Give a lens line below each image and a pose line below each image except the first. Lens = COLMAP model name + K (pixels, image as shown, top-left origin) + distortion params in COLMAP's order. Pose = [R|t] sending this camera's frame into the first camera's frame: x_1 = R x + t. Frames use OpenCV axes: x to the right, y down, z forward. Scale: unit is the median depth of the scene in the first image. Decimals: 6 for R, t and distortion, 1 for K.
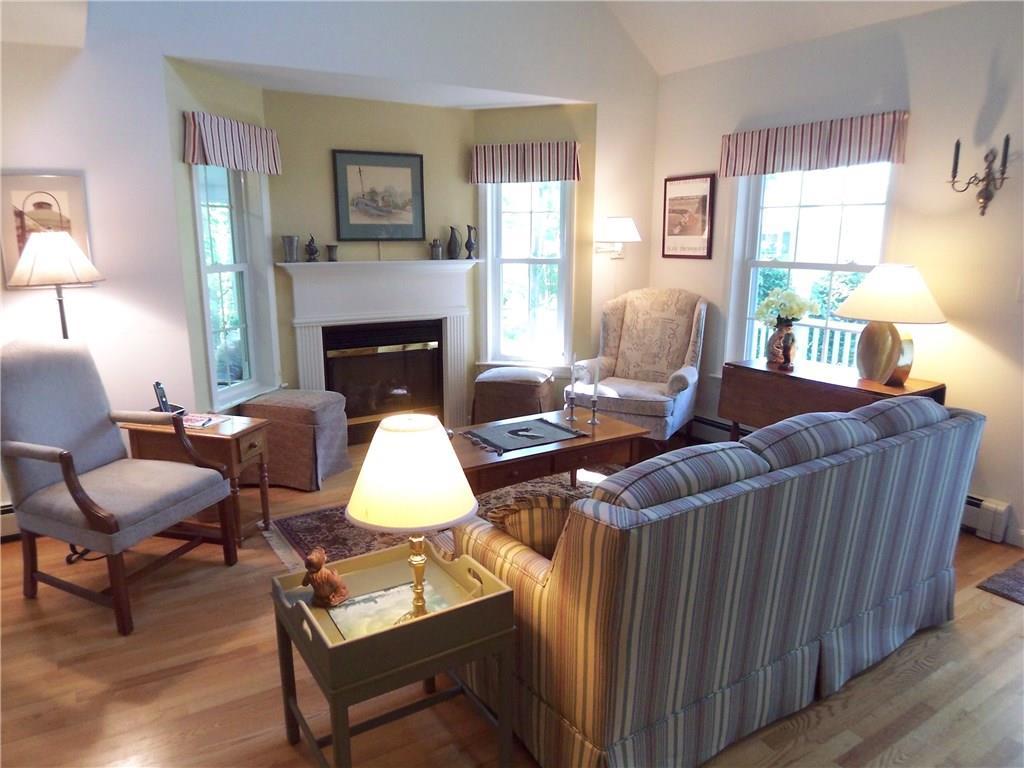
lens RADIAL K [[682.7, 0, 512.2], [0, 682.7, 407.4], [0, 0, 1]] dist [-0.053327, -0.004217]
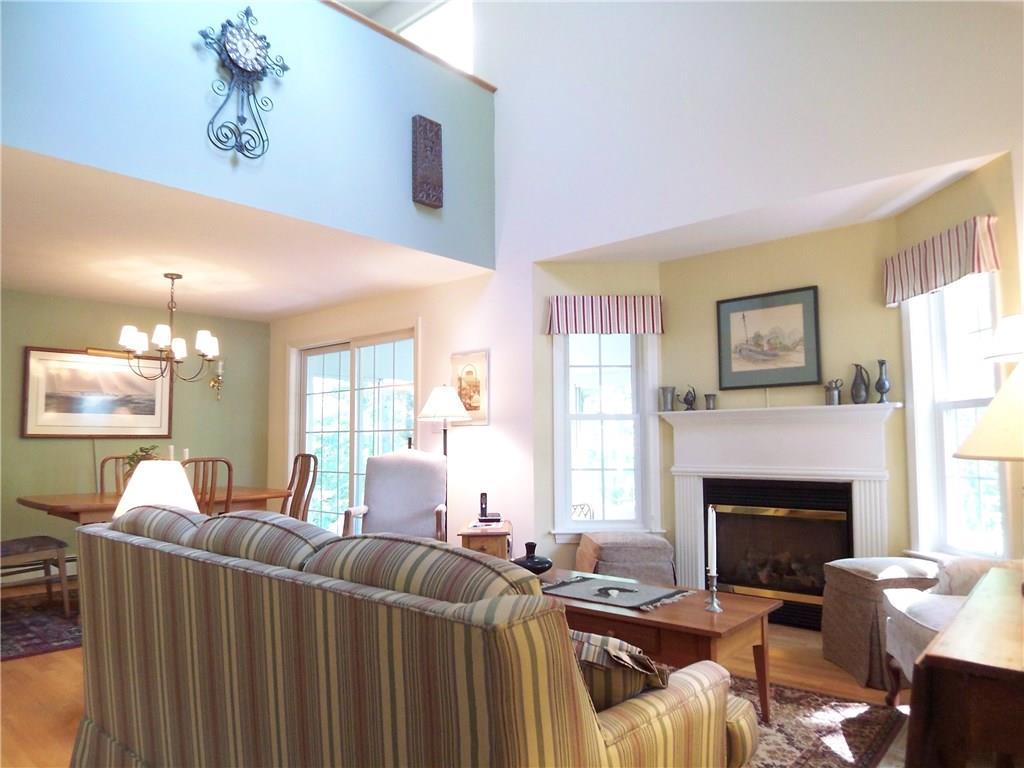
lens RADIAL K [[682.8, 0, 497.9], [0, 682.8, 387.9], [0, 0, 1]] dist [-0.046659, -0.004932]
pose [[0.252602, -0.075534, -0.964617, 0.581201], [-0.226244, 0.964700, -0.134786, -0.044579], [0.940747, 0.252286, 0.226597, 0.467860]]
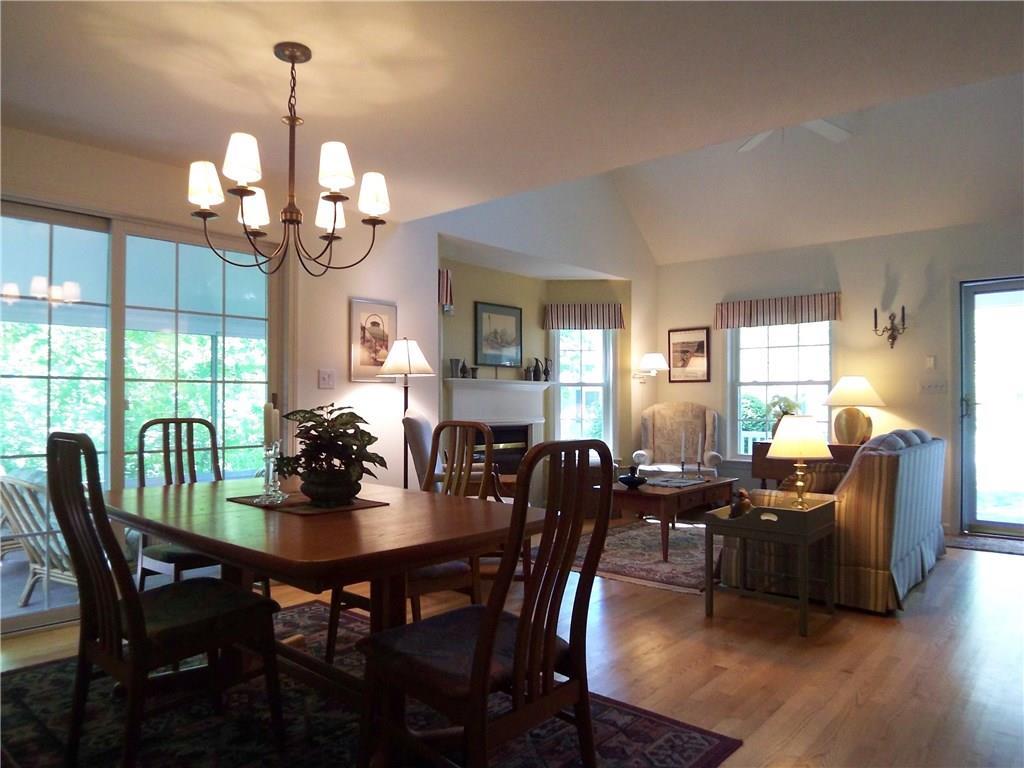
lens RADIAL K [[682.8, 0, 497.9], [0, 682.8, 387.9], [0, 0, 1]] dist [-0.046659, -0.004932]
pose [[0.964337, 0.008953, 0.264526, -0.562382], [0.059609, 0.966405, -0.250015, 0.143227], [-0.257878, 0.256867, 0.931407, -0.276462]]
